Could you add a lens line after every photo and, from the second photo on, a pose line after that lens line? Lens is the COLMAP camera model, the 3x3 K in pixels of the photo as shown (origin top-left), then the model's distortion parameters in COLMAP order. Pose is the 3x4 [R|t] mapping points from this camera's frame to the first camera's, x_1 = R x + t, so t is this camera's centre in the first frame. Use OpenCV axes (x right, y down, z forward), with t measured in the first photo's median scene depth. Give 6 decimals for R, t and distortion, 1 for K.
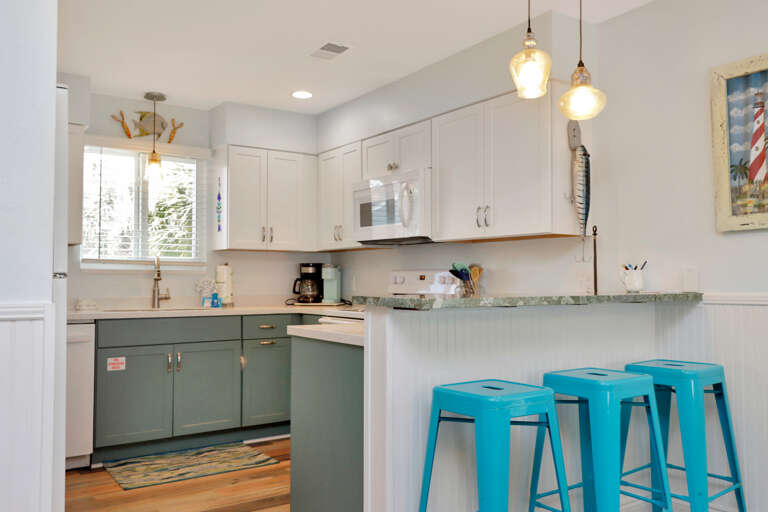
lens RADIAL K [[628.8, 0, 384.0], [0, 628.8, 256.0], [0, 0, 1]] dist [-0.001224, -0.000867]
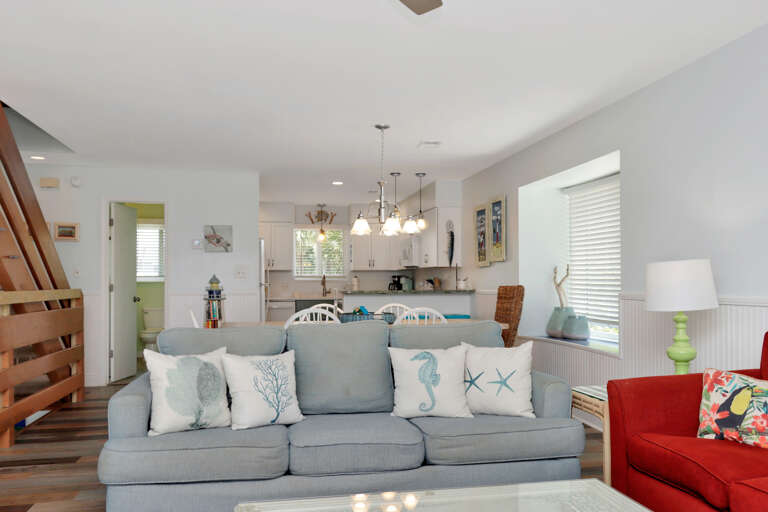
lens RADIAL K [[634.9, 0, 383.6], [0, 634.9, 267.5], [0, 0, 1]] dist [0.010491, -0.005075]
pose [[0.908983, -0.012938, -0.416633, 0.805705], [0.020598, 0.999691, 0.013897, -0.051387], [0.416324, -0.021214, 0.908969, -1.024363]]
